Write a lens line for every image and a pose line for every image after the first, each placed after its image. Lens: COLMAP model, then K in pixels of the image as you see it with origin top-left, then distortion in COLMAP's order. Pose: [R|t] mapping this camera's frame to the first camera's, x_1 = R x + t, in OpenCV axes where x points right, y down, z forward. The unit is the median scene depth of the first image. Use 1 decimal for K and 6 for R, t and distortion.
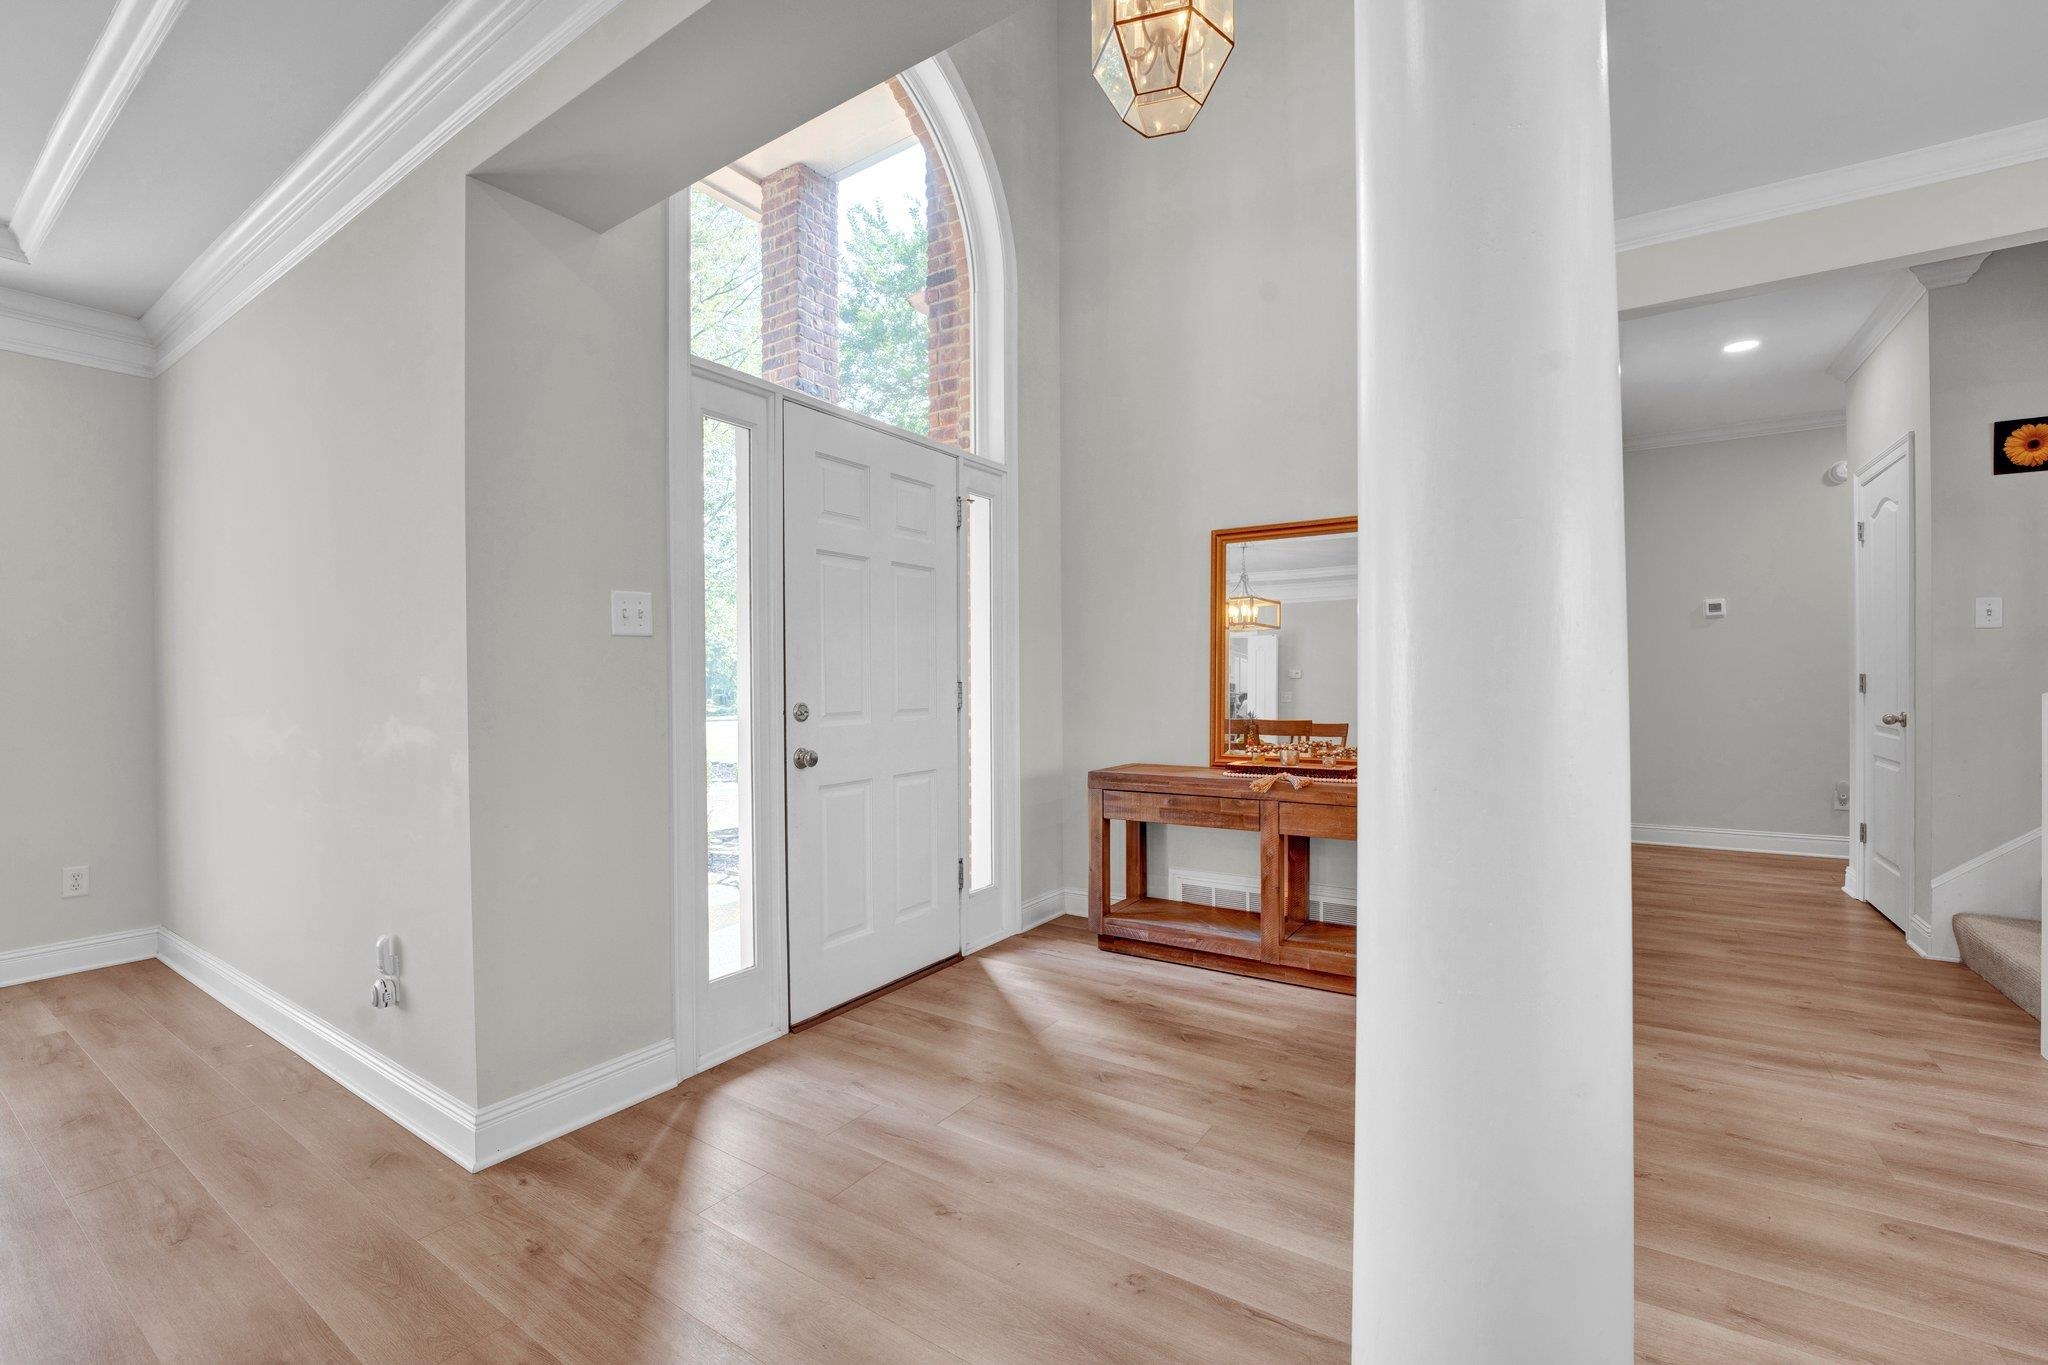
lens RADIAL K [[867.2, 0, 1024.0], [0, 867.2, 682.5], [0, 0, 1]] dist [-0.015631, 0.000392]
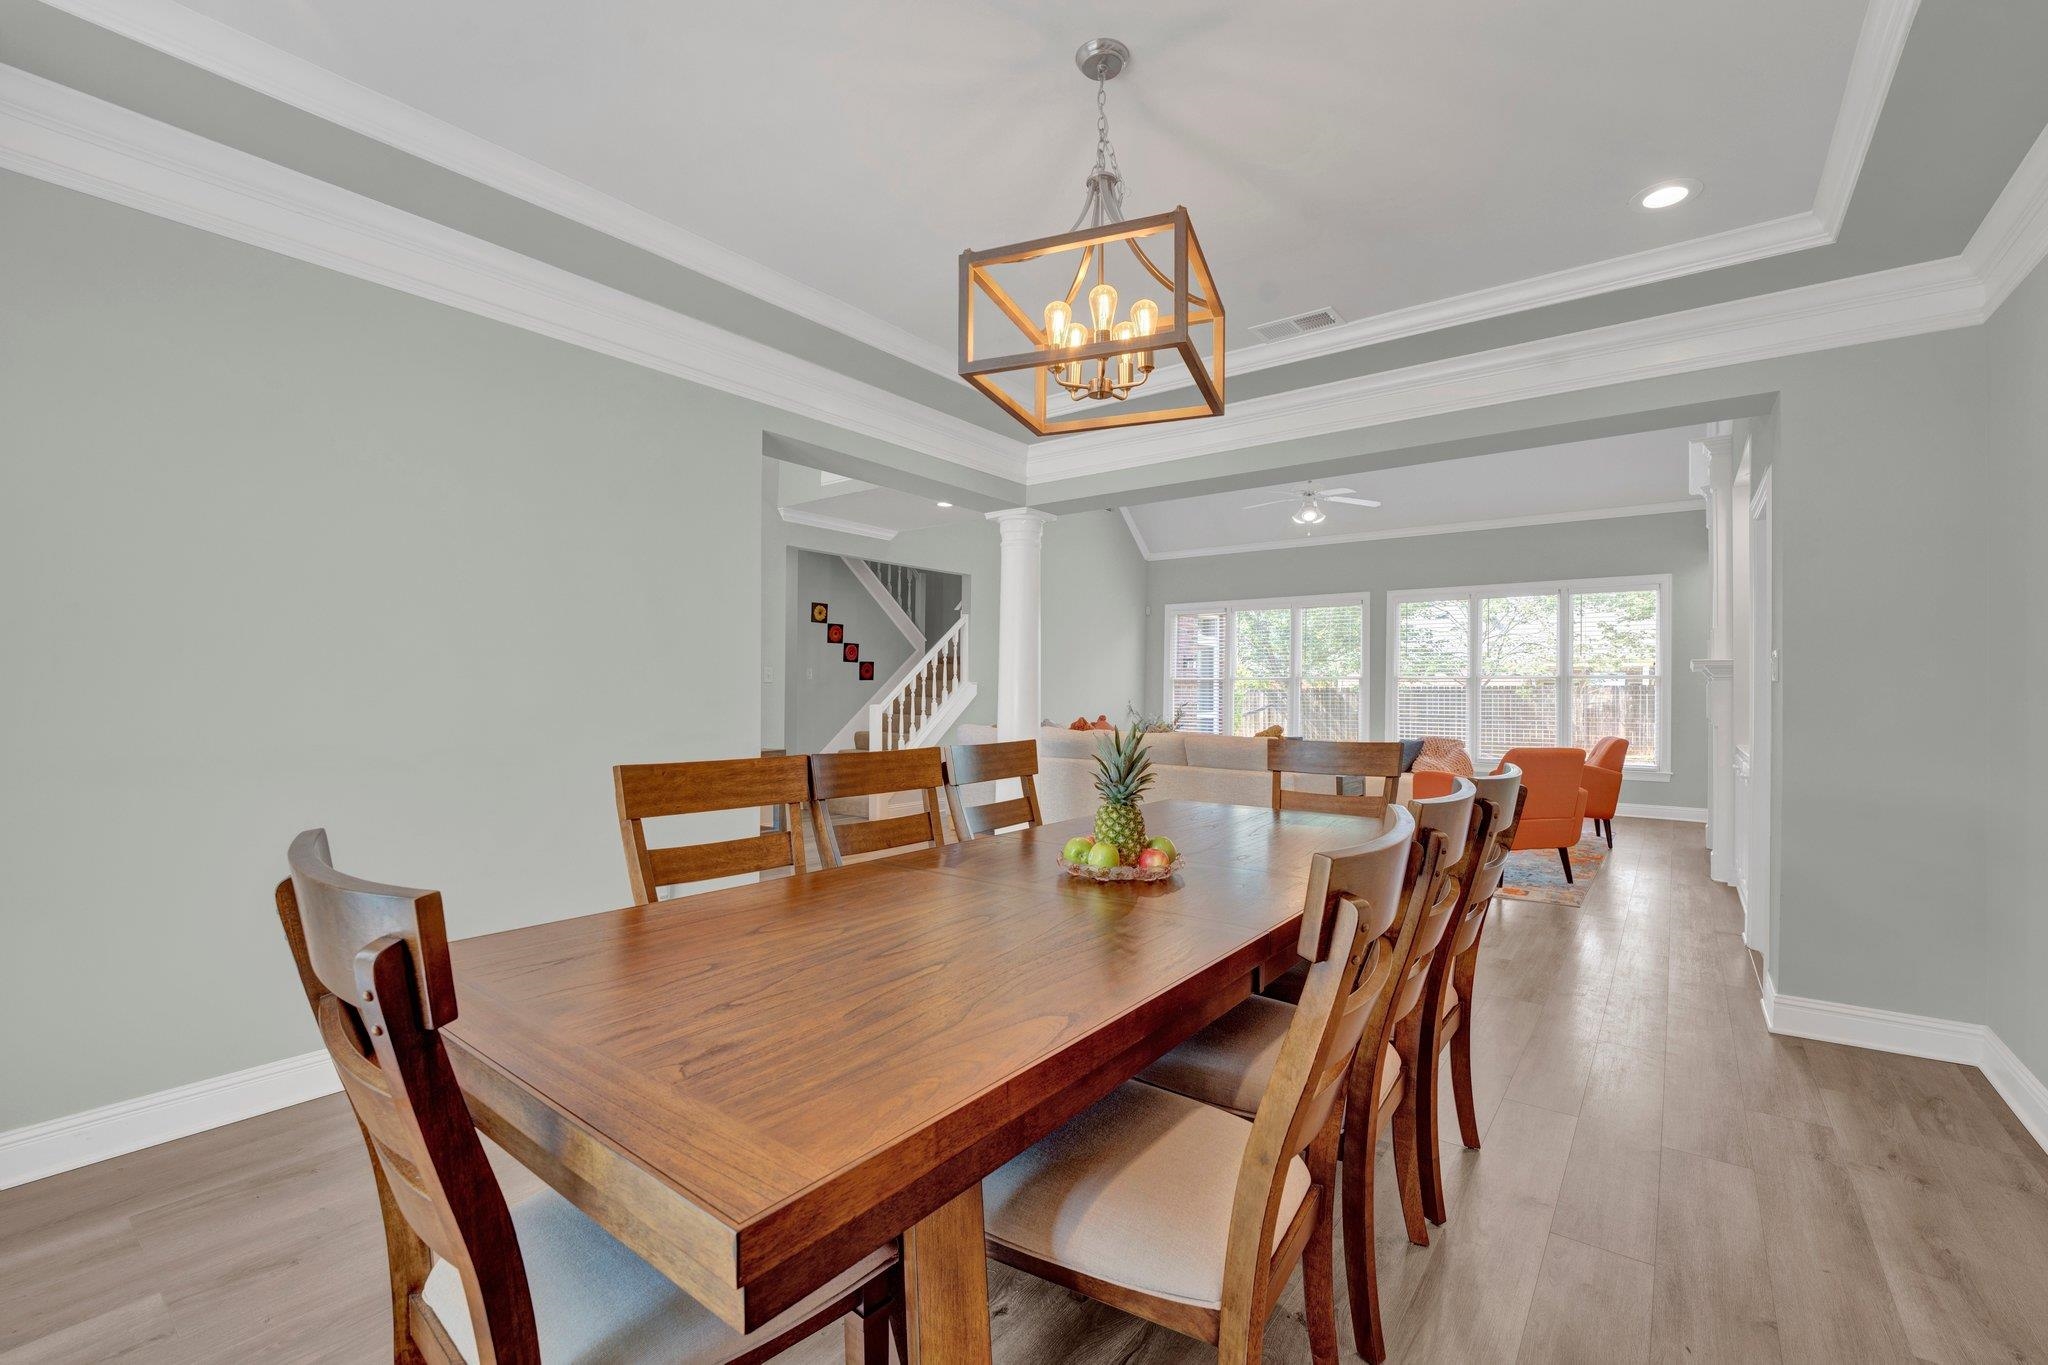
lens RADIAL K [[865.1, 0, 1003.8], [0, 865.1, 686.9], [0, 0, 1]] dist [-0.015358, 0.000099]
pose [[0.076593, 0.013782, 0.996967, -1.516779], [-0.003039, 0.999903, -0.013589, -0.007667], [-0.997058, -0.001989, 0.076627, 0.196935]]
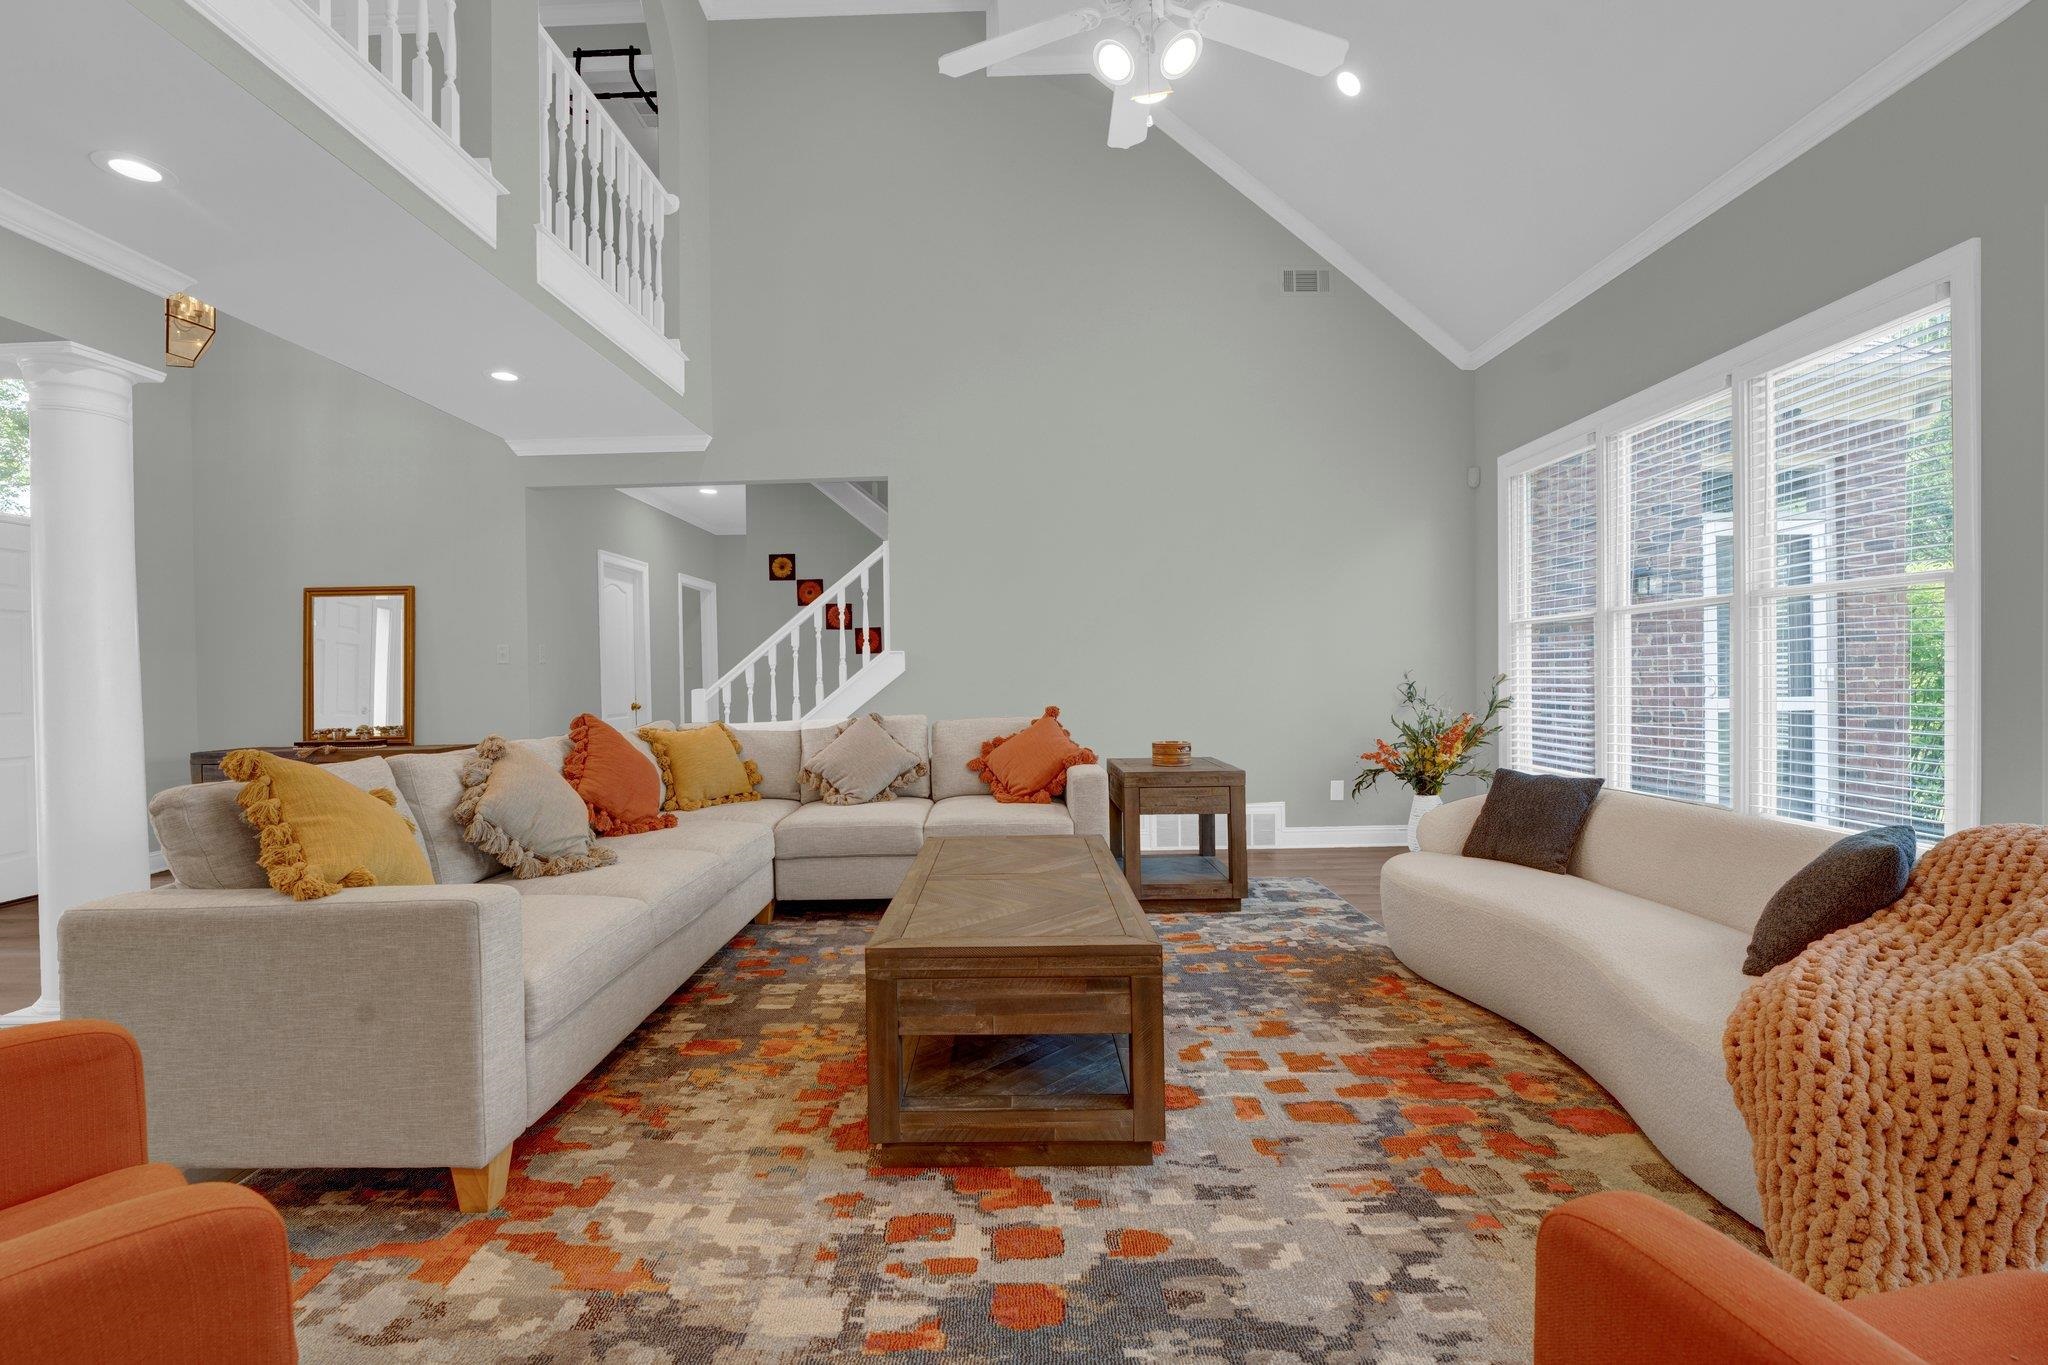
lens RADIAL K [[870.8, 0, 1009.2], [0, 870.8, 683.4], [0, 0, 1]] dist [-0.020417, 0.000259]
pose [[0.839772, -0.011872, 0.542810, 0.506065], [0.013337, 0.999910, 0.001235, 0.003932], [-0.542776, 0.006202, 0.839855, -1.047014]]
